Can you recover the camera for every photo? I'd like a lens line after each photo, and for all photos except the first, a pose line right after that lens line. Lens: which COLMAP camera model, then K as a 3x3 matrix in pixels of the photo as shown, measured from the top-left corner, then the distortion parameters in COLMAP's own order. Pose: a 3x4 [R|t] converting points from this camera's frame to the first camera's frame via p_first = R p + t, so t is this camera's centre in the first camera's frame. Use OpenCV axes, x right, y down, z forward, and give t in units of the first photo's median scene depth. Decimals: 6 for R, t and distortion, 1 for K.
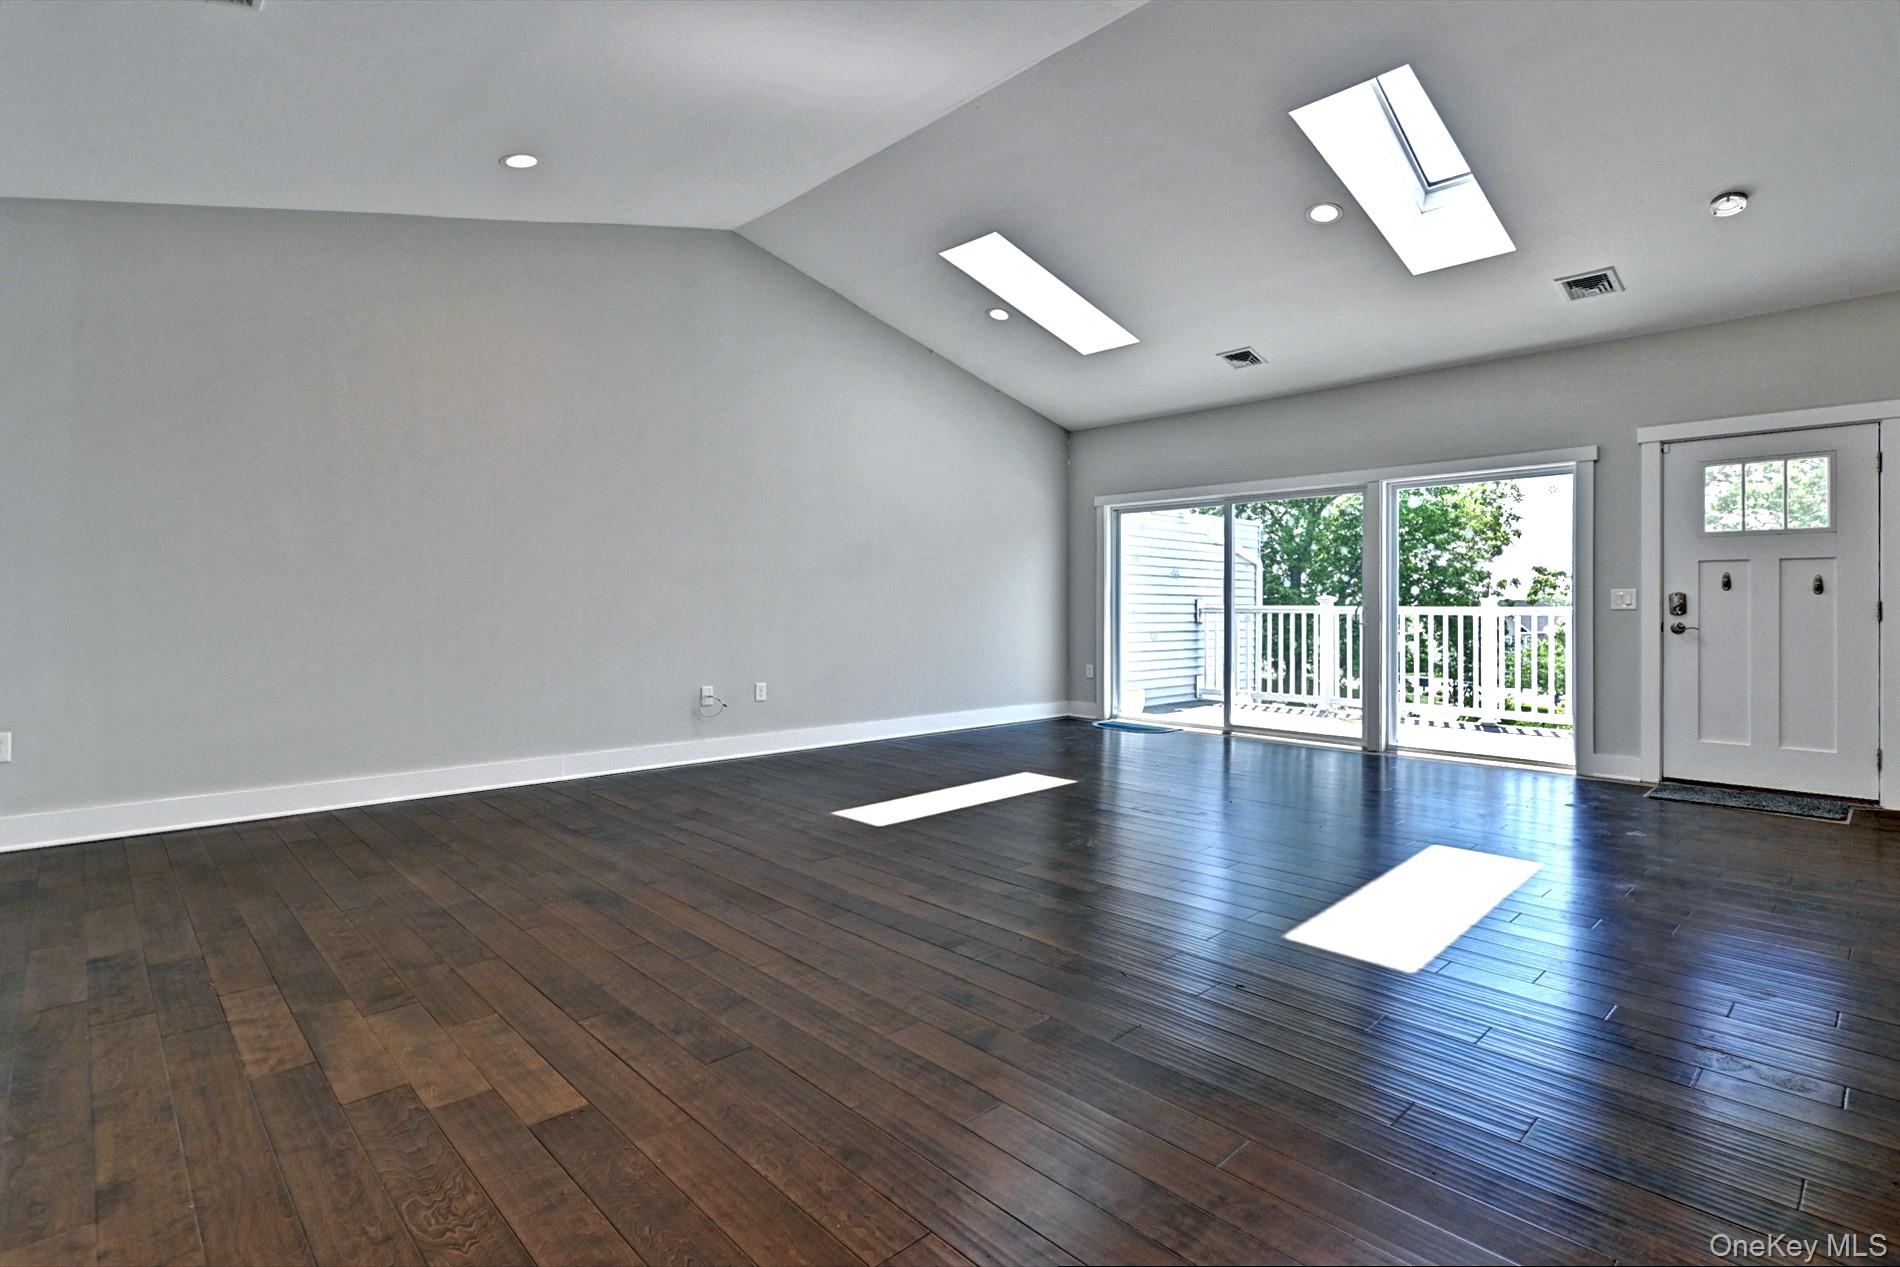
lens RADIAL K [[880.5, 0, 950.6], [0, 880.5, 620.8], [0, 0, 1]] dist [0.015905, -0.006445]
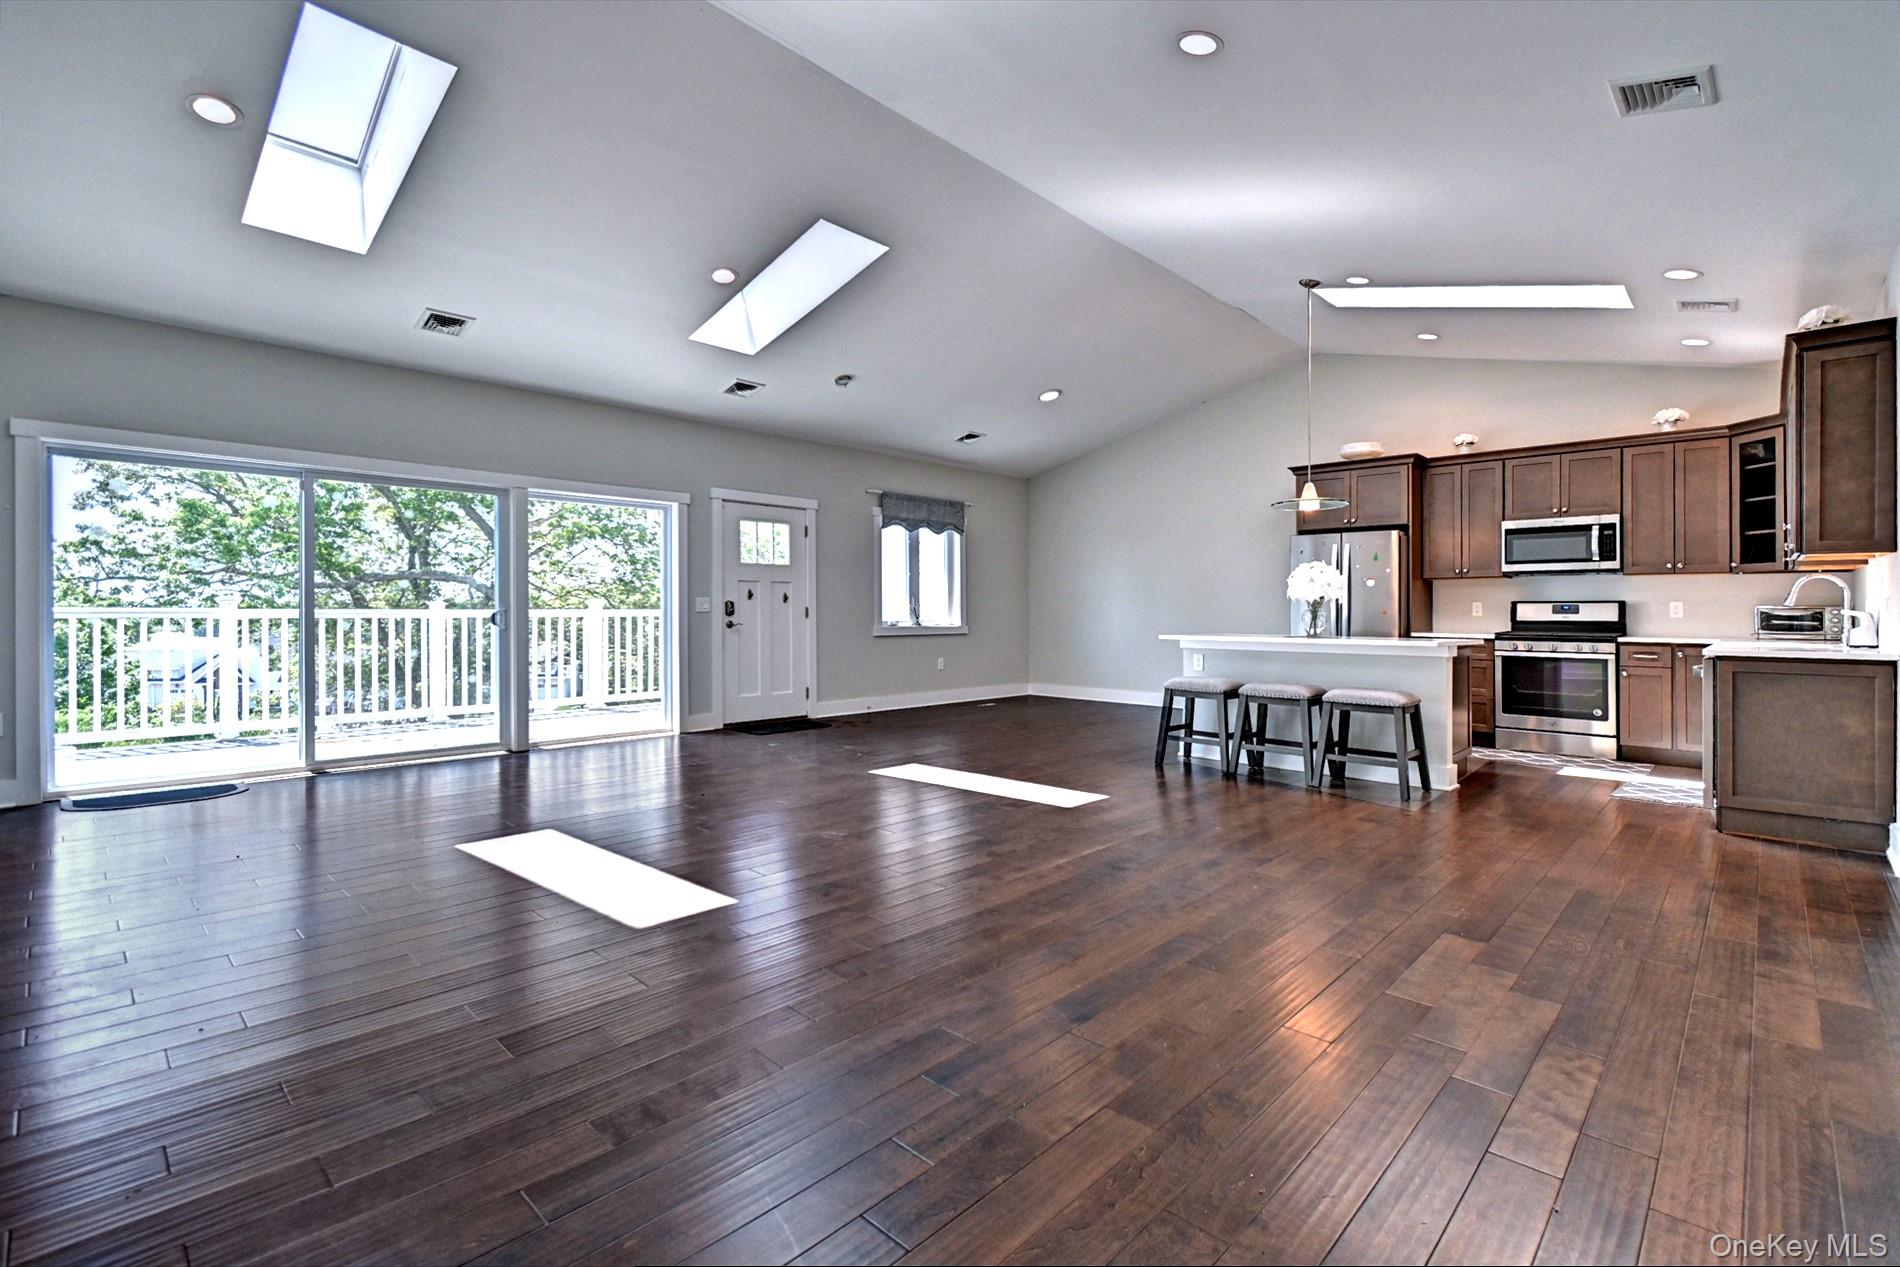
lens RADIAL K [[856.2, 0, 959.3], [0, 856.2, 612.5], [0, 0, 1]] dist [-0.000014, -0.000407]
pose [[-0.036318, -0.004501, 0.999330, -0.652854], [0.014052, 0.999889, 0.005014, -0.013170], [-0.999241, 0.014225, -0.036251, 0.659925]]
